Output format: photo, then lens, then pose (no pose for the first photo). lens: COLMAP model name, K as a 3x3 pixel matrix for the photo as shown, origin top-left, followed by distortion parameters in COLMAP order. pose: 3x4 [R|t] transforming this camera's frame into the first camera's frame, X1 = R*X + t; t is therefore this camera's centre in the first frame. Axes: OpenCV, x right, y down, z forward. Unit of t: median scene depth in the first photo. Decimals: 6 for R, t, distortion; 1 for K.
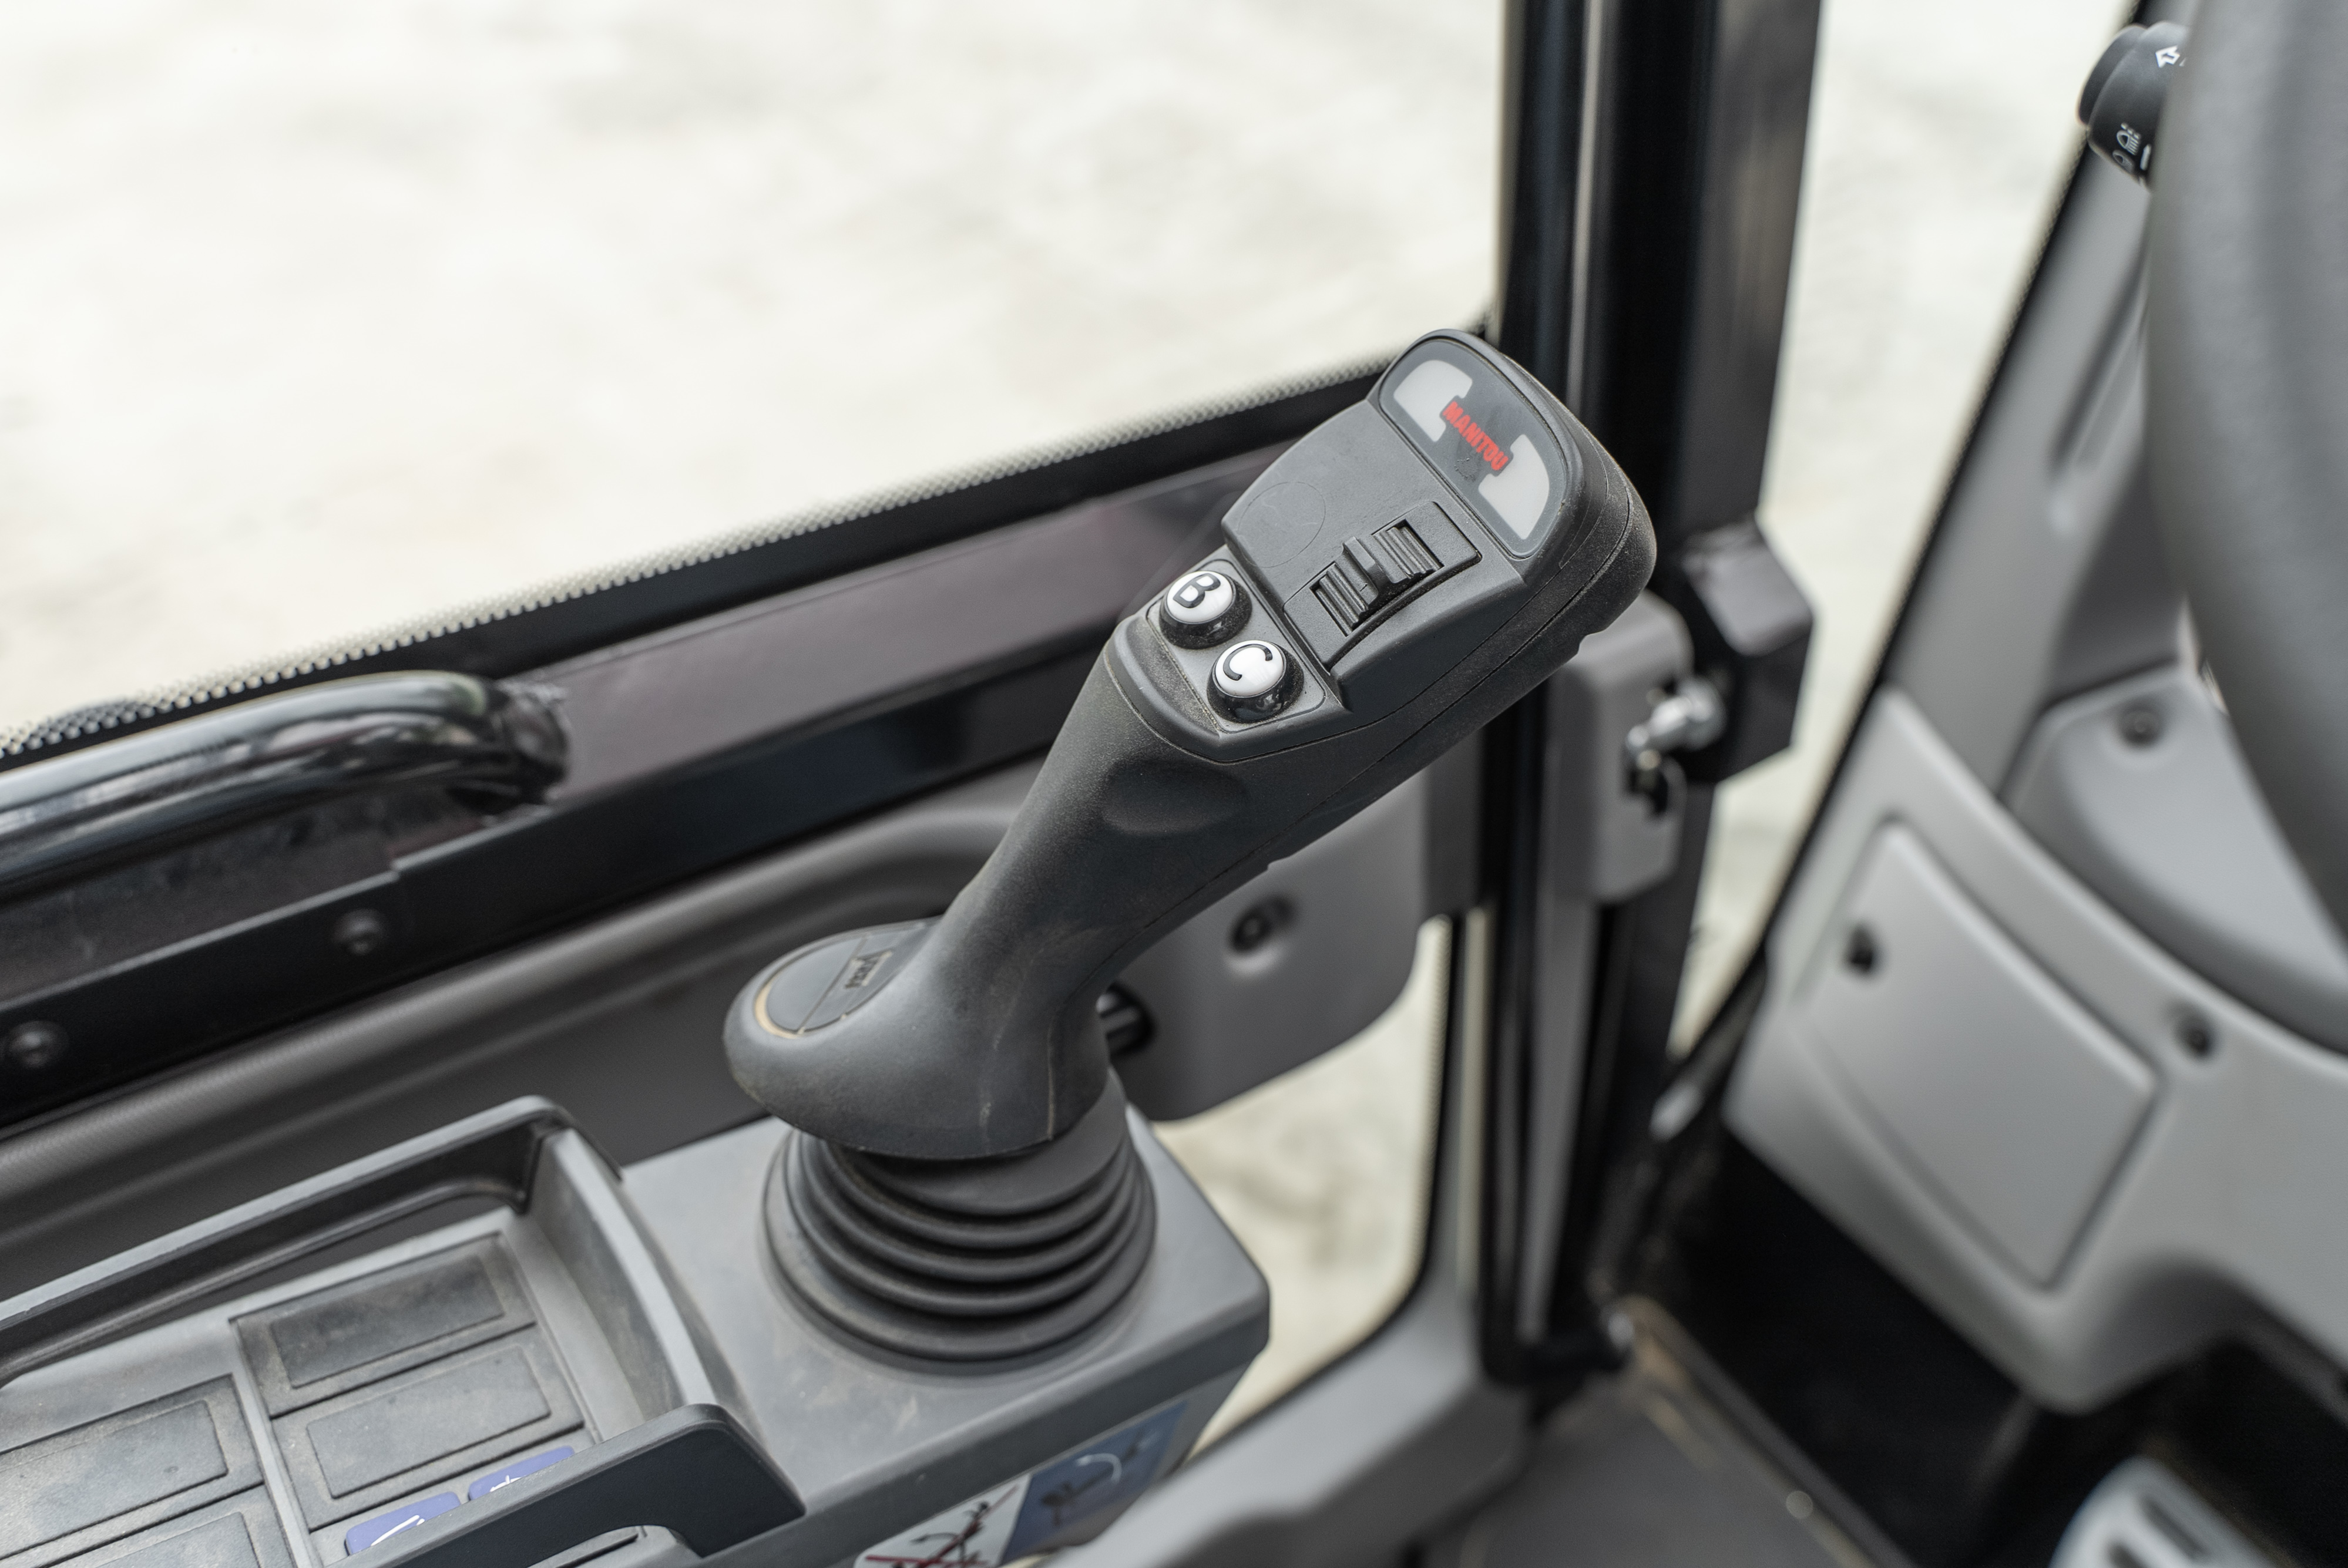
lens RADIAL K [[1873.1, 0, 1179.9], [0, 1873.1, 768.5], [0, 0, 1]] dist [0.005544, -0.016416]
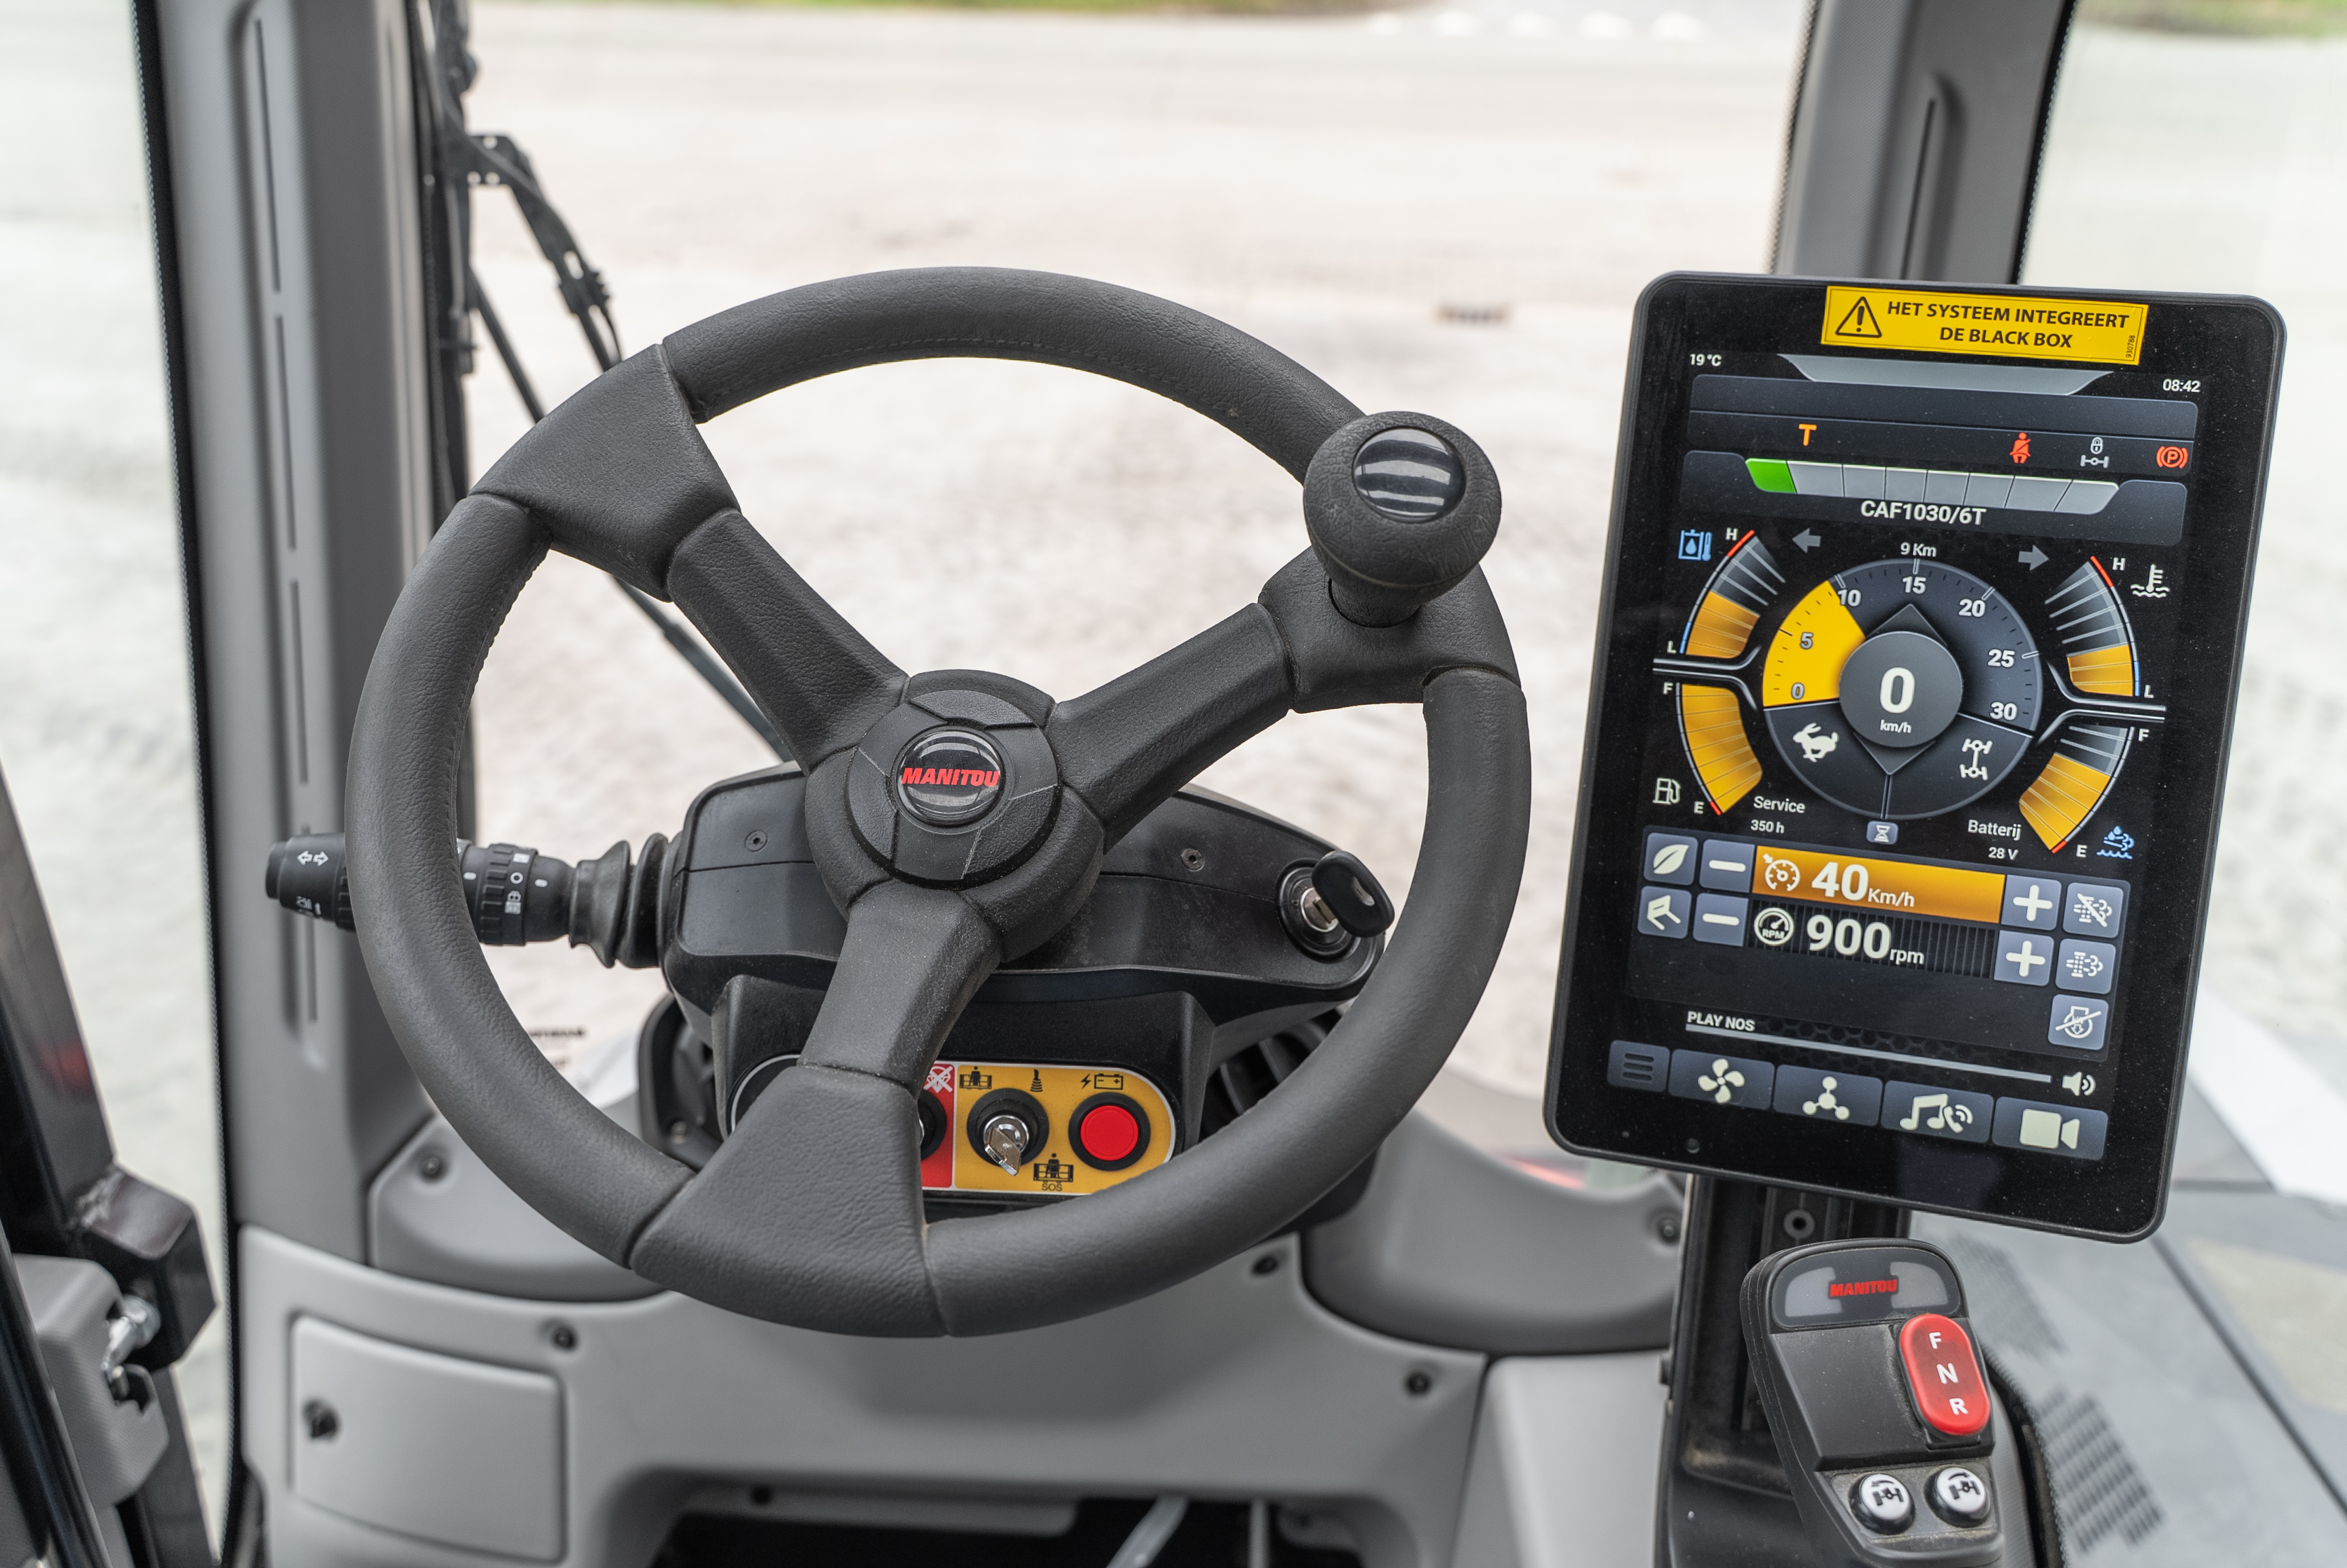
lens RADIAL K [[1872.7, 0, 1149.1], [0, 1872.7, 770.4], [0, 0, 1]] dist [0.005544, -0.016416]
pose [[0.554648, -0.284156, 0.782062, -0.235667], [0.453410, 0.891299, 0.002283, -0.053140], [-0.697700, 0.353328, 0.623197, -0.415354]]
